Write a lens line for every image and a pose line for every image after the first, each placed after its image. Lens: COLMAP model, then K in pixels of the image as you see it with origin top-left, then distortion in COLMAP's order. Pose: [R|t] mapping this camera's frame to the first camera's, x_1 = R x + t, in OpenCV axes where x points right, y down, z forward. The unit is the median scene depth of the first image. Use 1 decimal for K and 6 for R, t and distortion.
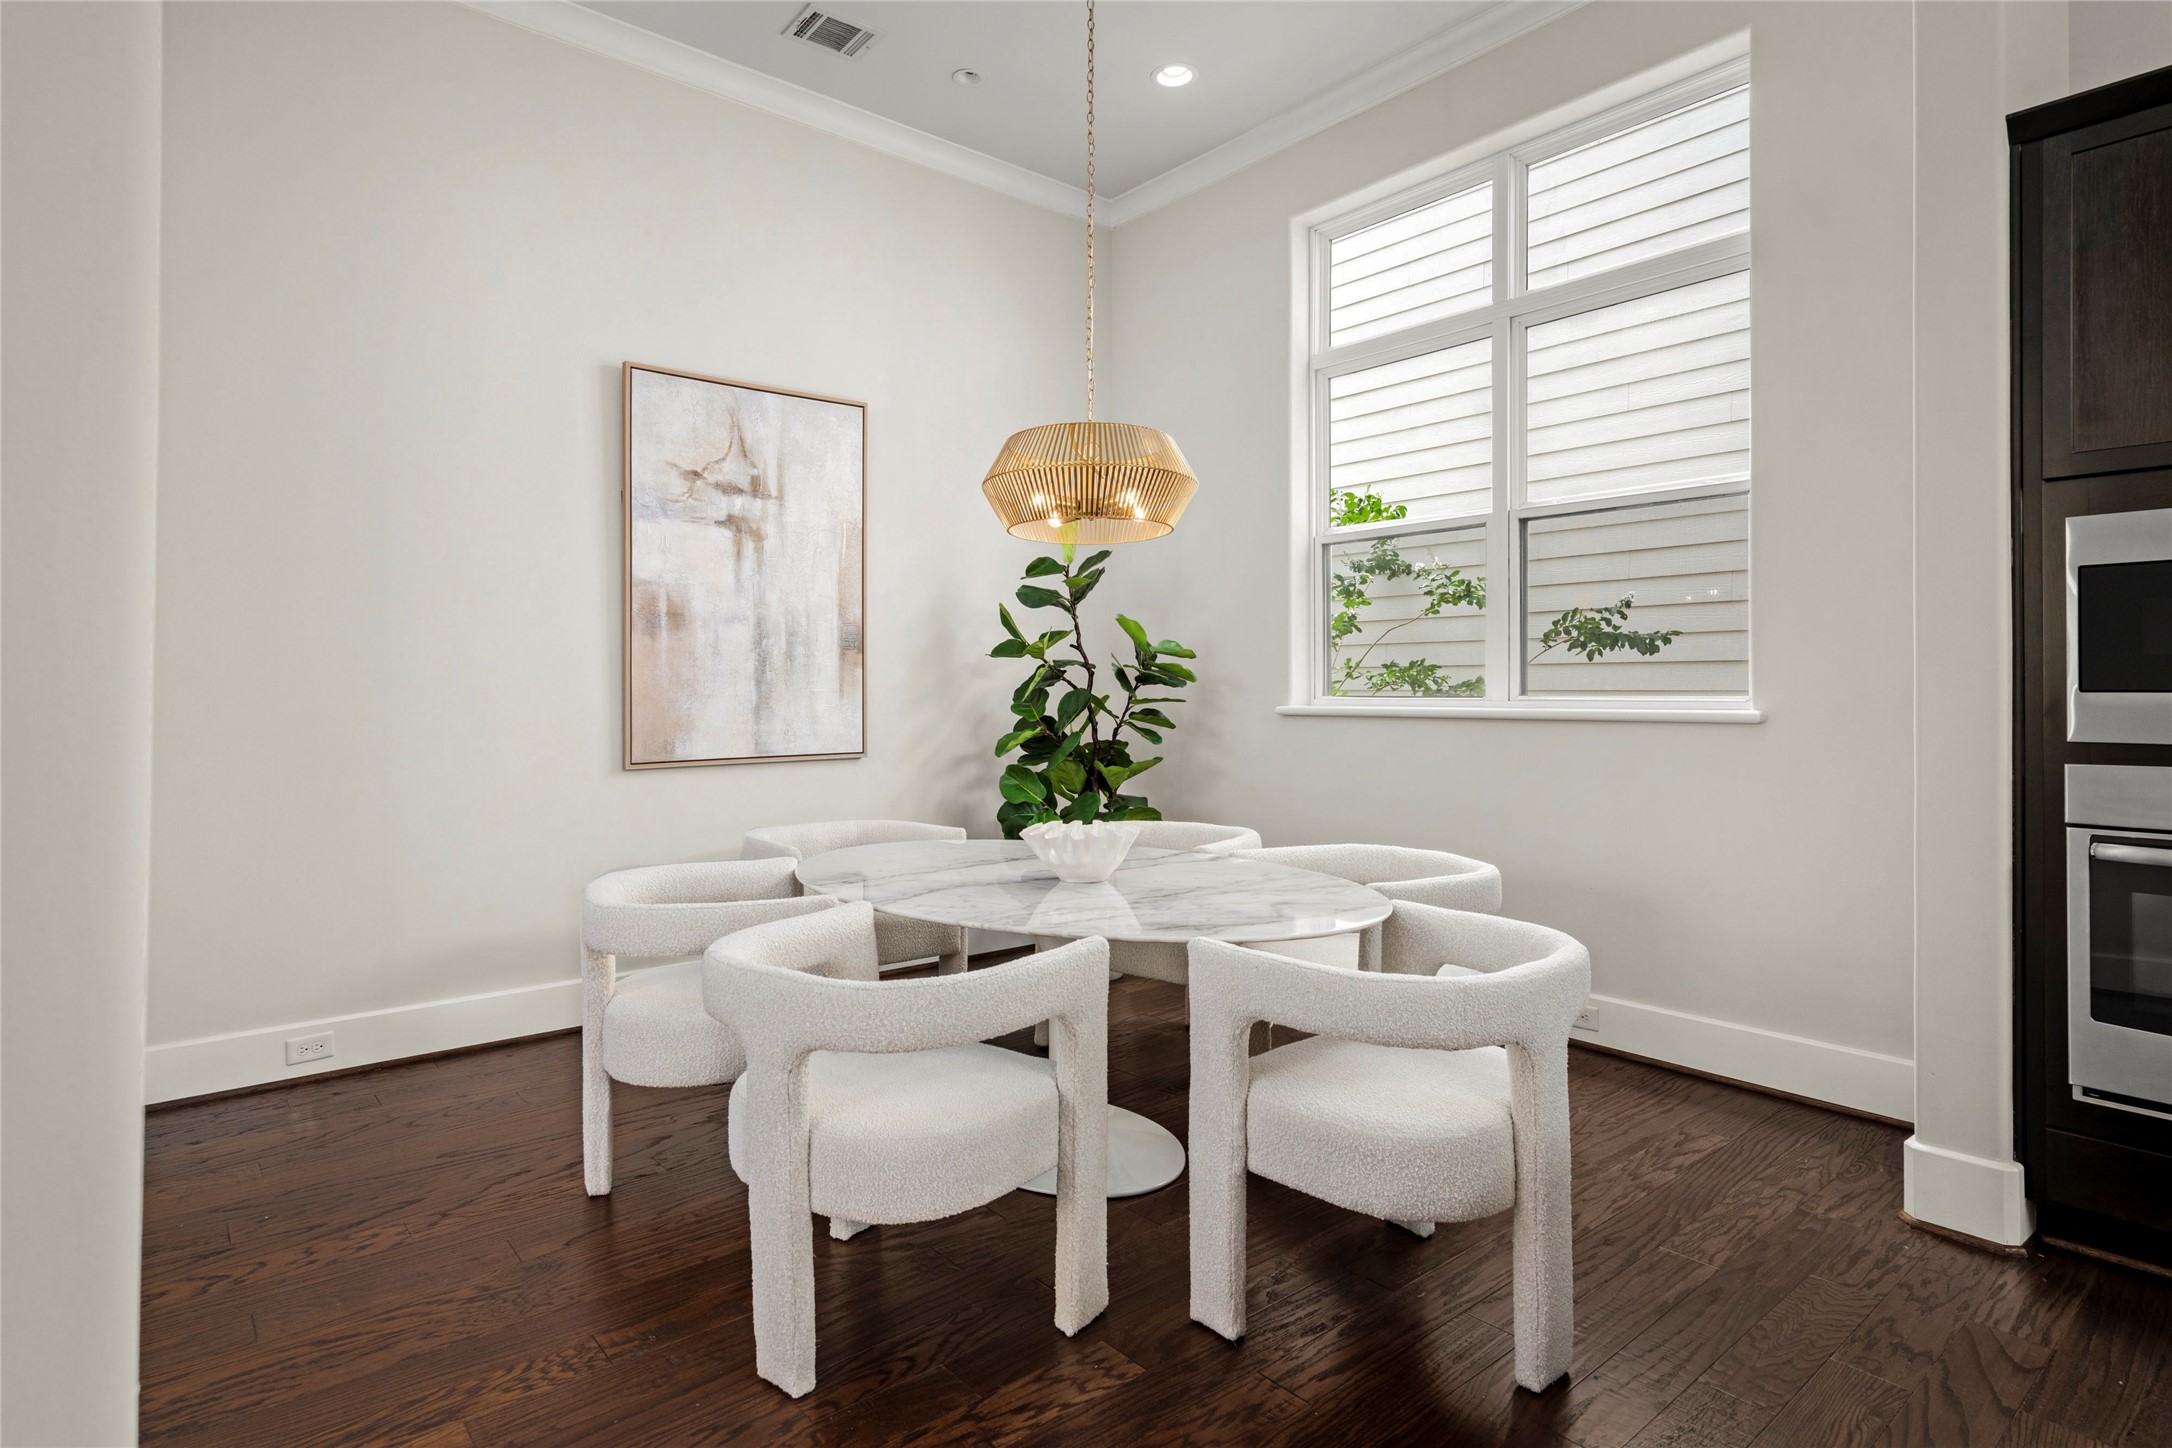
lens RADIAL K [[1157.7, 0, 1079.5], [0, 1157.7, 692.4], [0, 0, 1]] dist [0.003392, 0.002525]
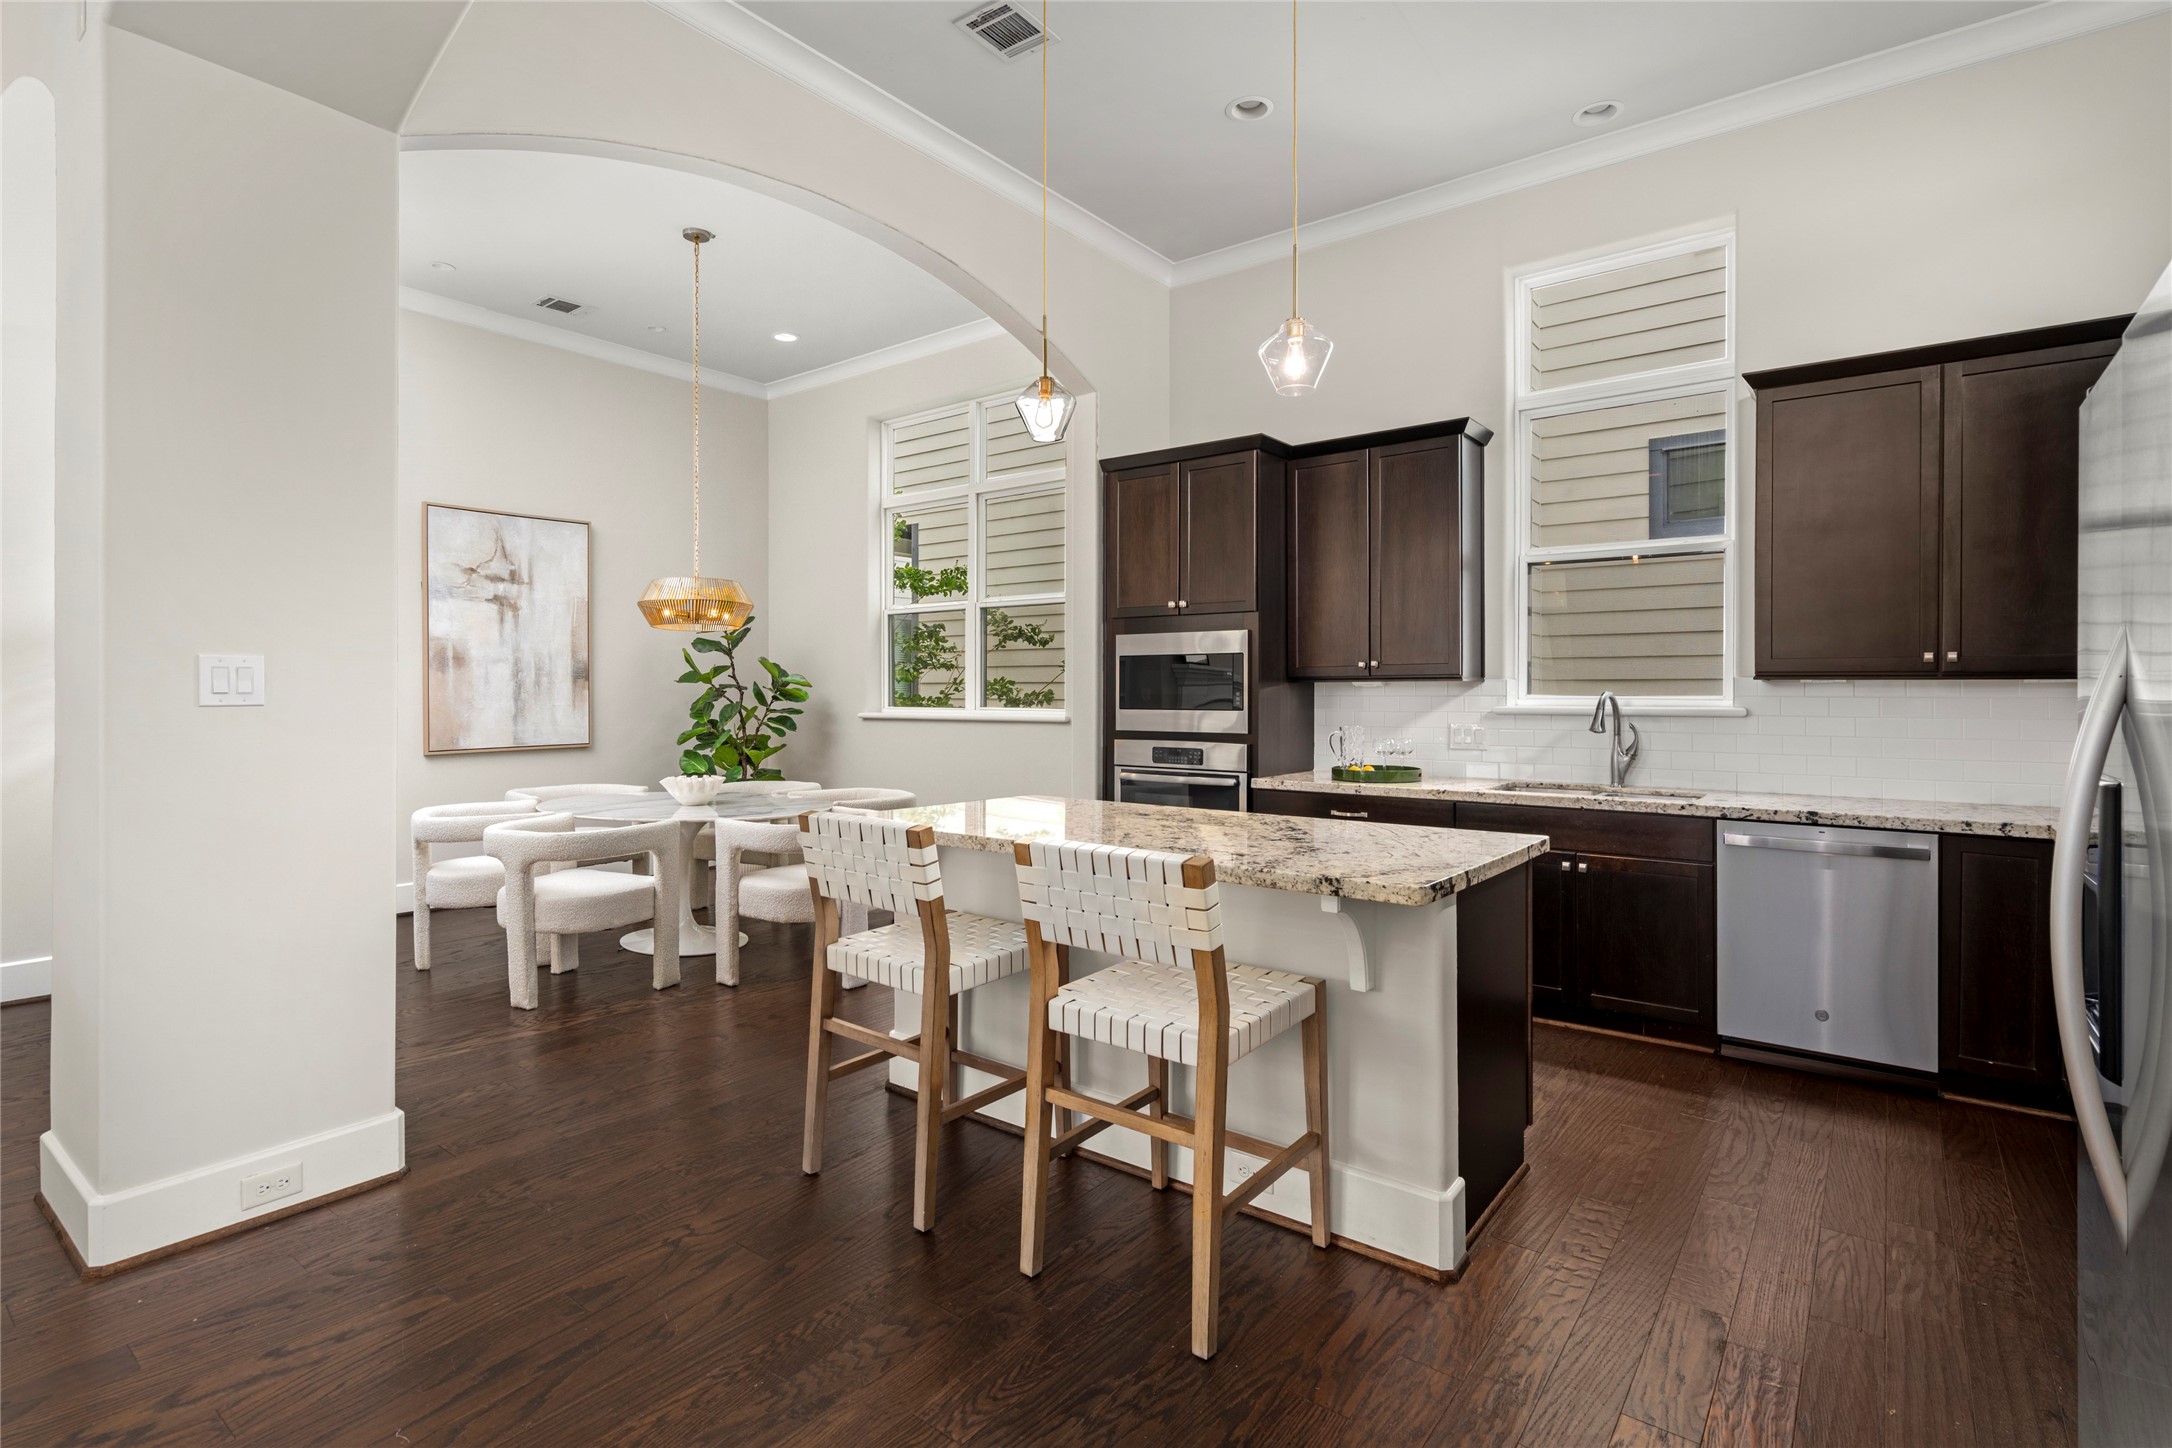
lens RADIAL K [[1057.1, 0, 1077.9], [0, 1057.1, 703.7], [0, 0, 1]] dist [0.012616, 0.000197]
pose [[0.978487, -0.002318, 0.206294, 0.171622], [0.000075, 0.999941, 0.010880, -0.018426], [-0.206307, -0.010631, 0.978430, -0.566267]]
